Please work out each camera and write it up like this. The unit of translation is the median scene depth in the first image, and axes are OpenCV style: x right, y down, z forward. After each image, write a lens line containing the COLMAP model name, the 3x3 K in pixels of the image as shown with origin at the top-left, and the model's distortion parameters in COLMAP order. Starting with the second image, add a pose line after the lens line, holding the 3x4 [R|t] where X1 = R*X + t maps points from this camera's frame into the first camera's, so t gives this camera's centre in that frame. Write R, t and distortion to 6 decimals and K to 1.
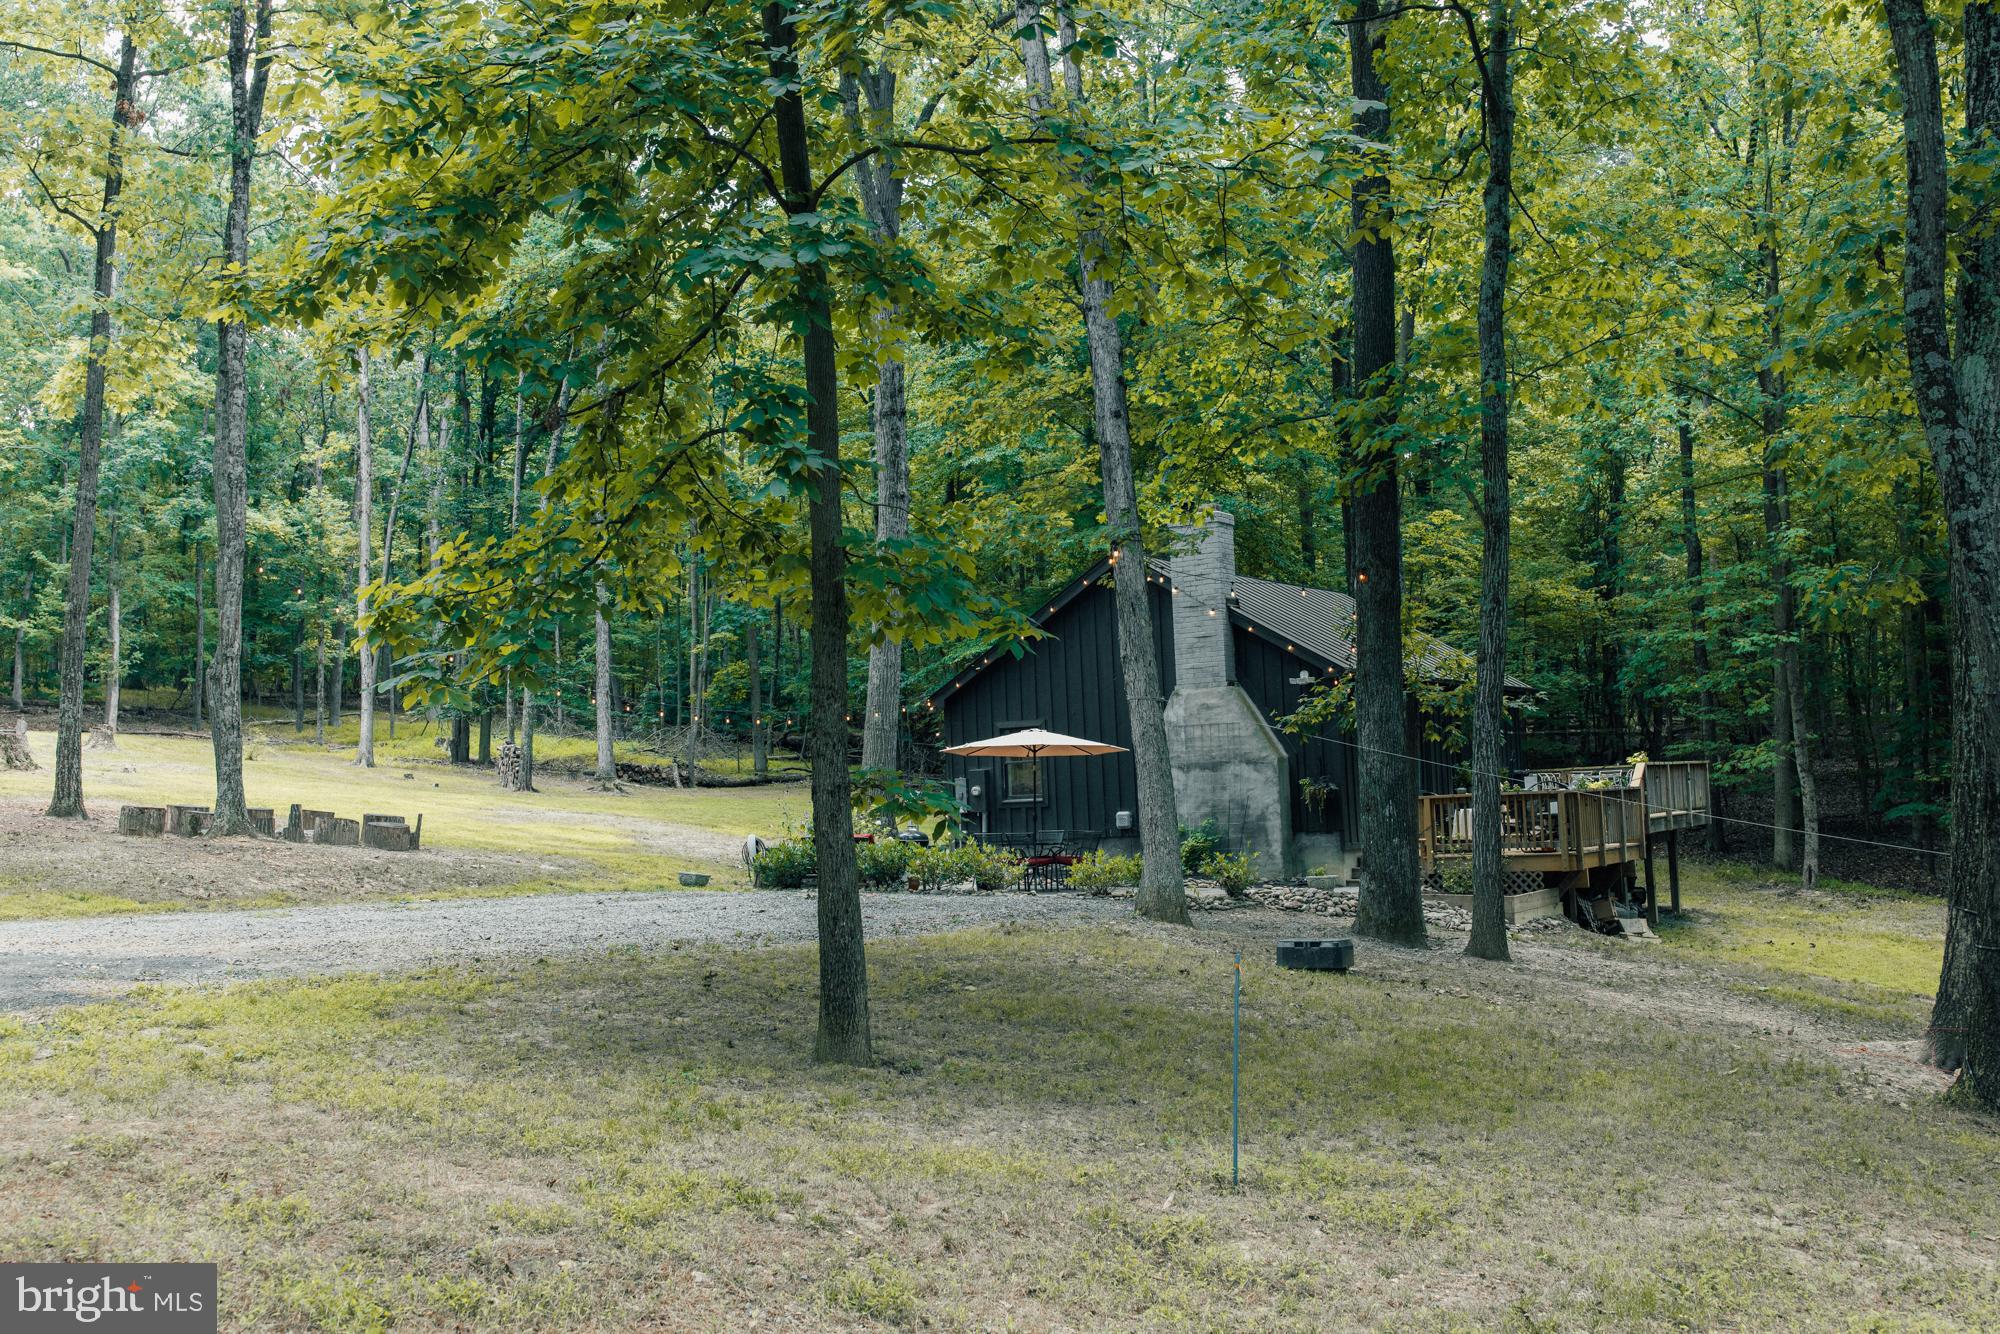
lens RADIAL K [[1897.2, 0, 989.7], [0, 1897.2, 672.0], [0, 0, 1]] dist [0.012409, -0.013001]
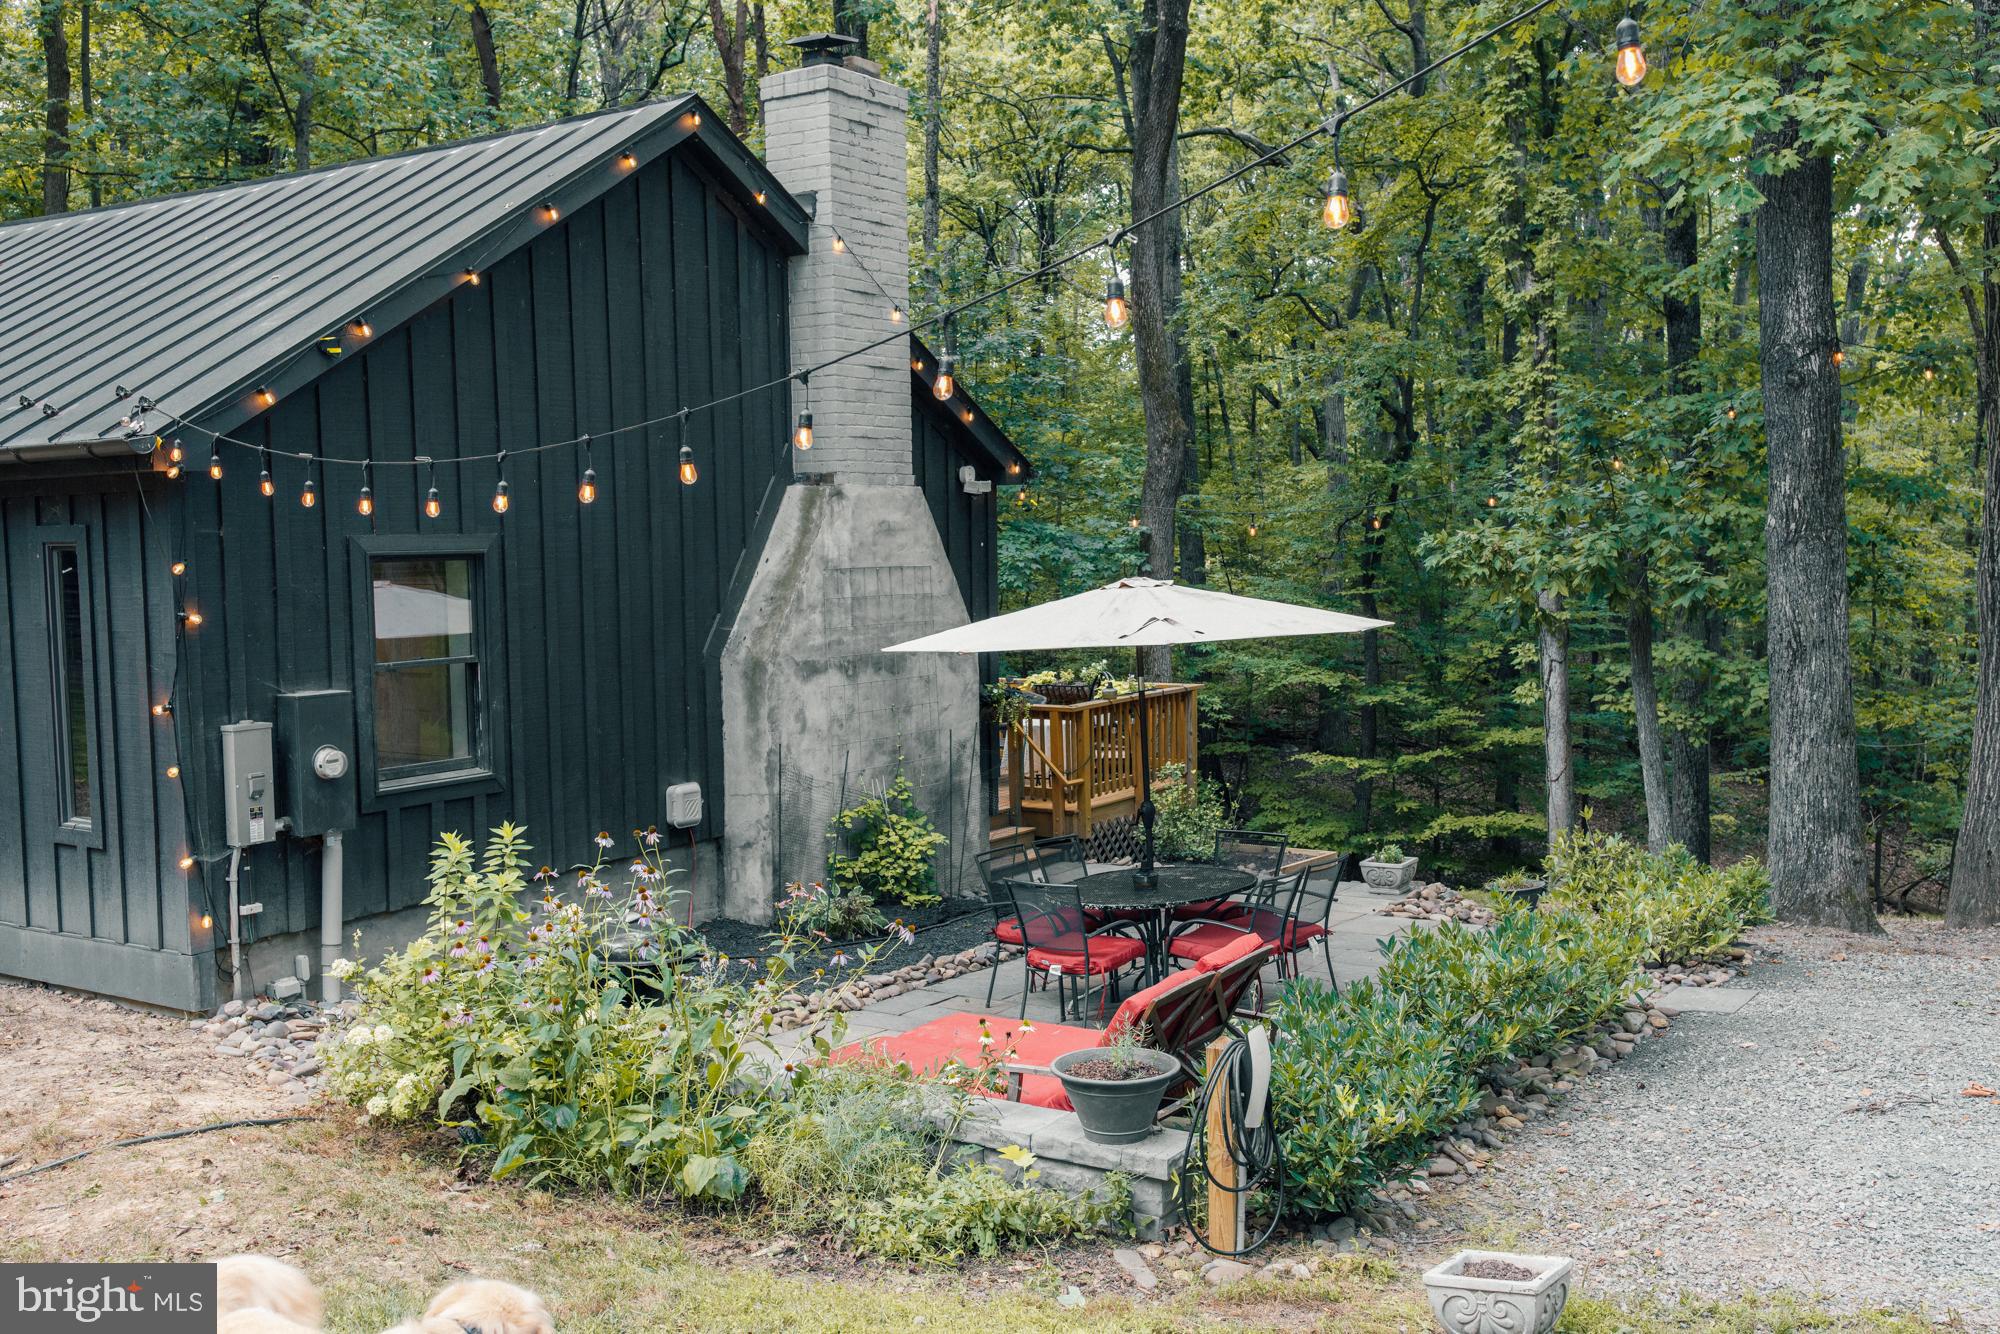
lens RADIAL K [[1897.2, 0, 989.7], [0, 1897.2, 672.0], [0, 0, 1]] dist [0.012409, -0.013001]
pose [[0.010061, -0.033493, 0.999388, -0.330477], [-0.056137, 0.997844, 0.034007, 0.035750], [-0.998372, -0.056445, 0.008159, 0.981356]]
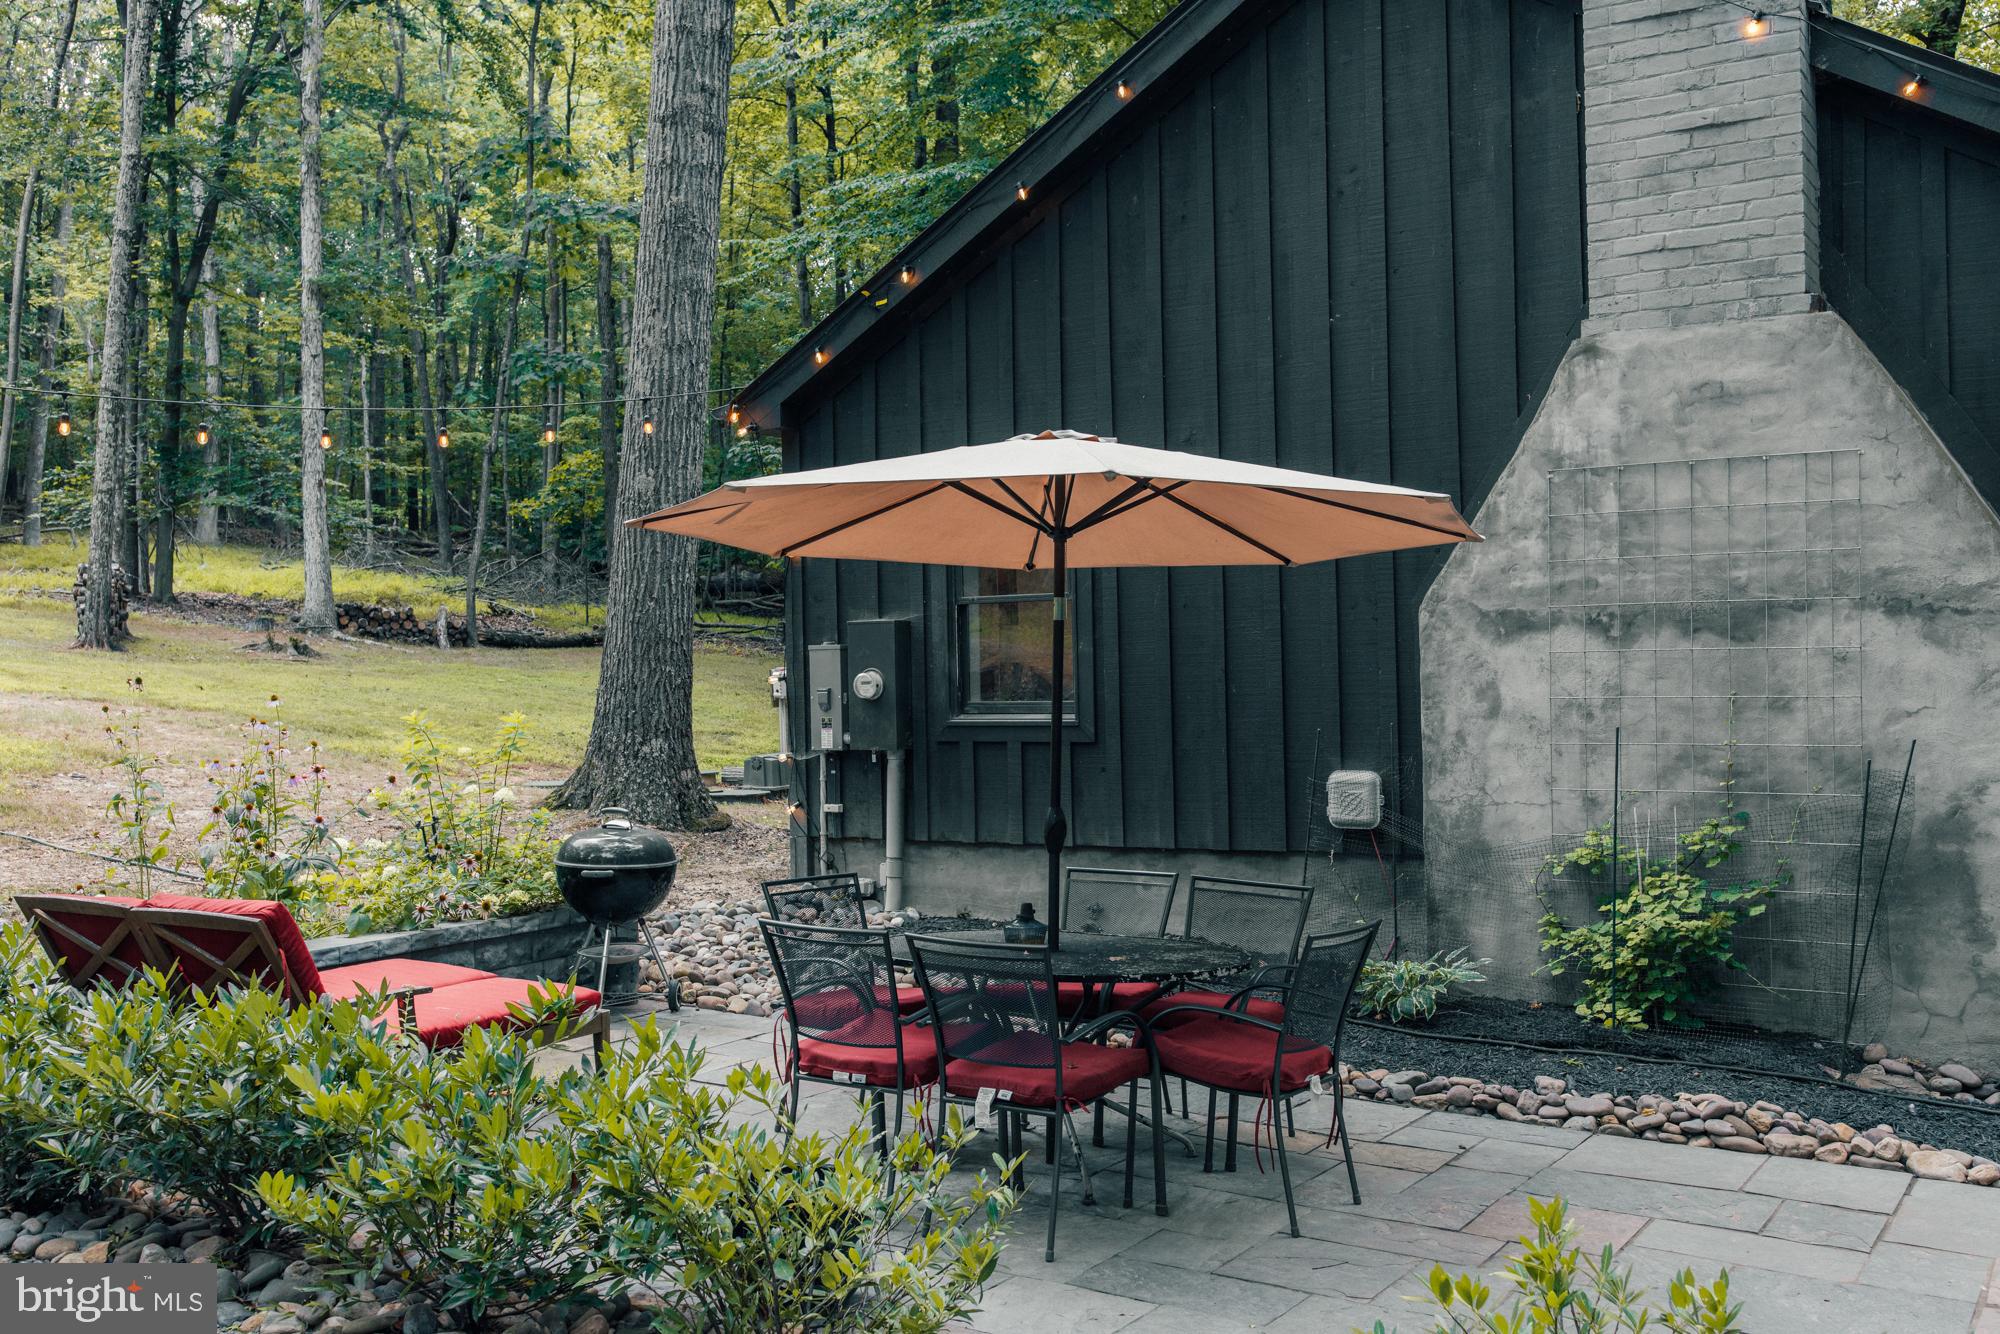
lens RADIAL K [[1916.1, 0, 1000.0], [0, 1916.1, 667.0], [0, 0, 1]] dist [0.012022, -0.005944]
pose [[0.999794, 0.020266, 0.001246, 0.016104], [-0.020303, 0.997331, 0.070138, 0.039853], [0.000178, -0.070149, 0.997537, 0.741189]]
